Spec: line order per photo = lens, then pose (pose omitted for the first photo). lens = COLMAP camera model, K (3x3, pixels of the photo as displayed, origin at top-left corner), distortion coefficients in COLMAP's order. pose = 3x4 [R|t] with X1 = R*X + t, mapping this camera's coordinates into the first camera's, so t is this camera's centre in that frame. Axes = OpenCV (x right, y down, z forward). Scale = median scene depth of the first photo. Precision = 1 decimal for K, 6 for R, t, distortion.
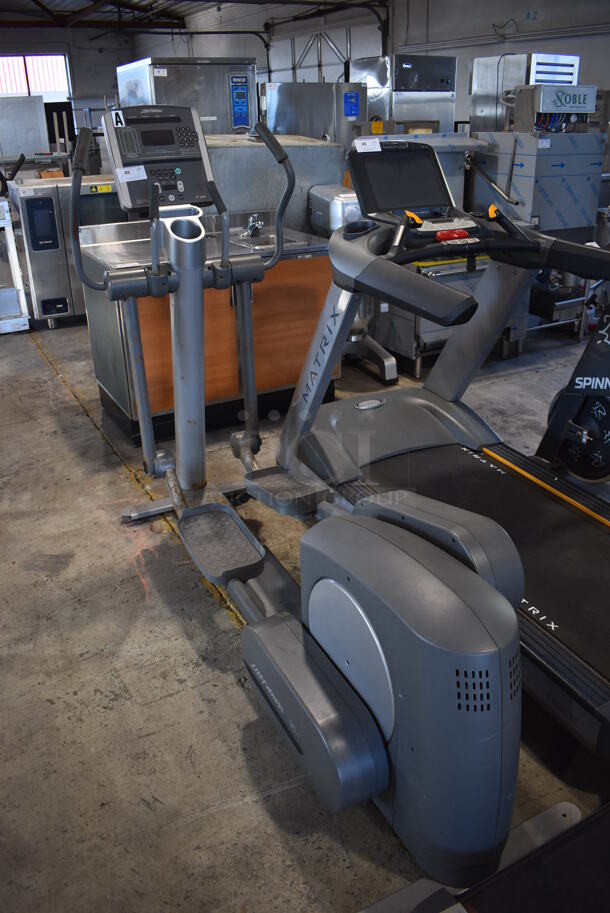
lens RADIAL K [[711.0, 0, 304.6], [0, 711.0, 453.4], [0, 0, 1]] dist [-0.093795, 0.011872]
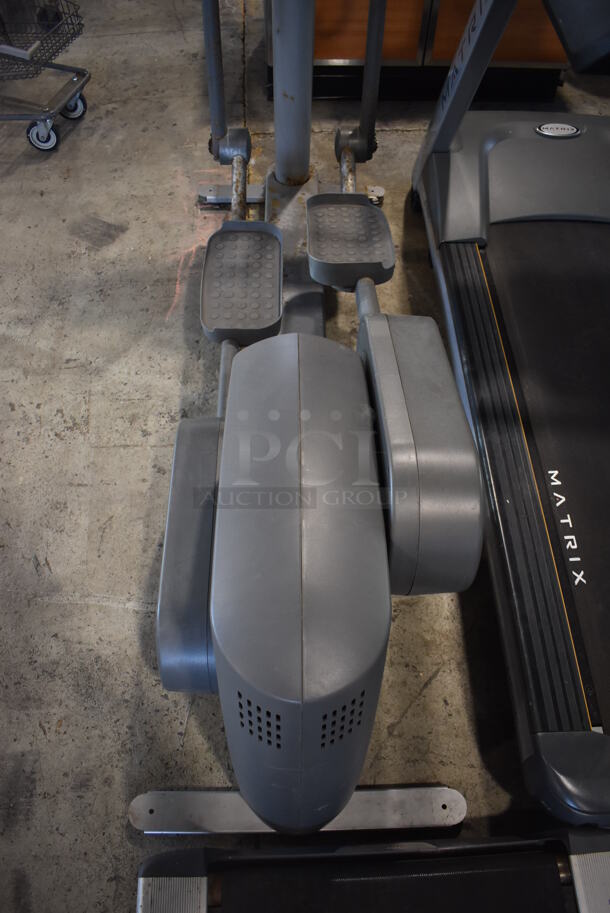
lens RADIAL K [[711.0, 0, 306.5], [0, 711.0, 453.7], [0, 0, 1]] dist [-0.093795, 0.011872]
pose [[0.901067, 0.371155, -0.224324, 0.149977], [-0.218730, 0.835590, 0.503930, -0.097753], [0.374480, -0.405009, 0.834106, 0.251698]]
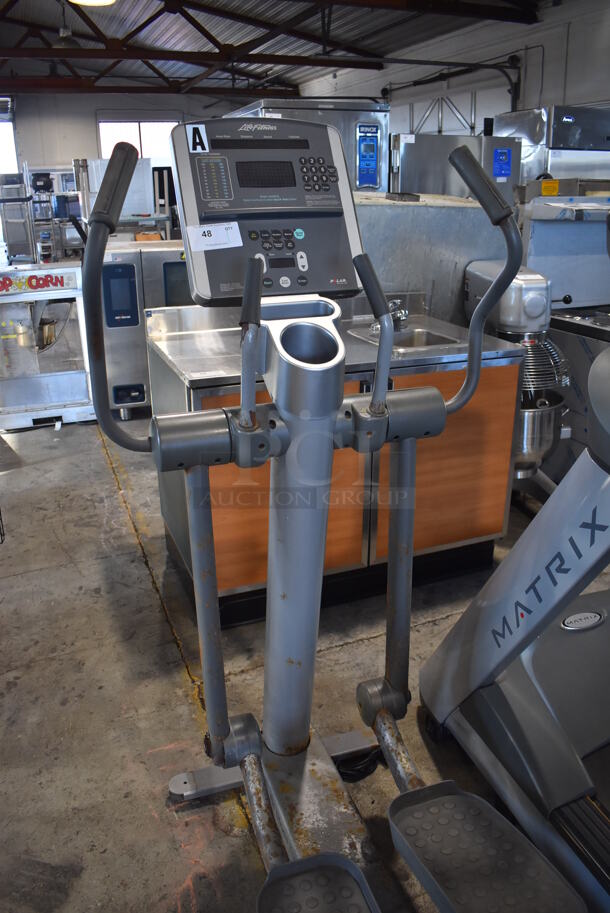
lens RADIAL K [[711.0, 0, 307.2], [0, 711.0, 456.1], [0, 0, 1]] dist [-0.093795, 0.011872]
pose [[0.990985, 0.053977, -0.122617, -0.083835], [-0.064336, 0.994540, -0.082159, -0.159123], [0.117513, 0.089307, 0.989047, 0.402035]]
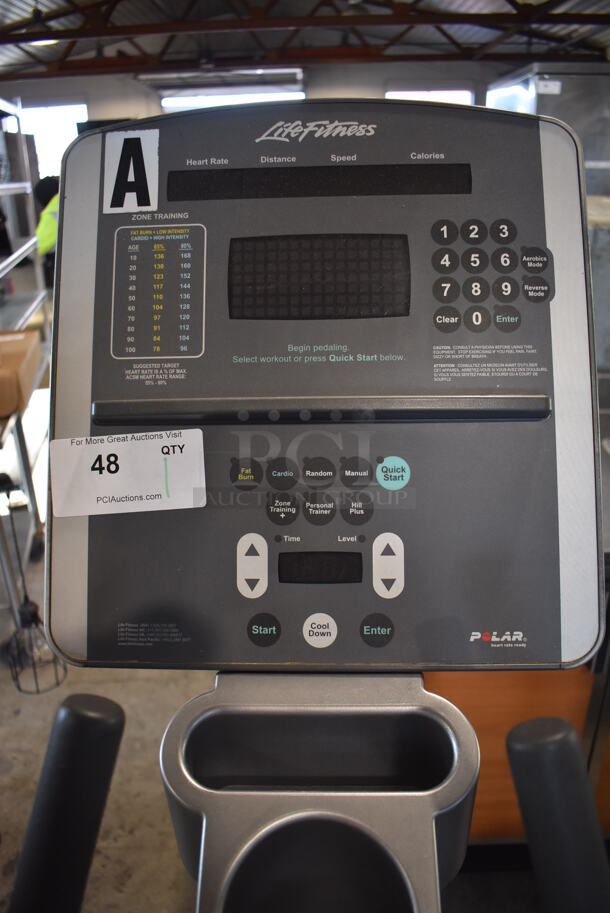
lens RADIAL K [[711.0, 0, 306.8], [0, 711.0, 461.7], [0, 0, 1]] dist [-0.093795, 0.011872]
pose [[0.868916, 0.190649, -0.456769, -0.102380], [-0.208839, 0.977889, 0.010880, -0.348350], [0.448744, 0.085937, 0.889519, 0.715341]]
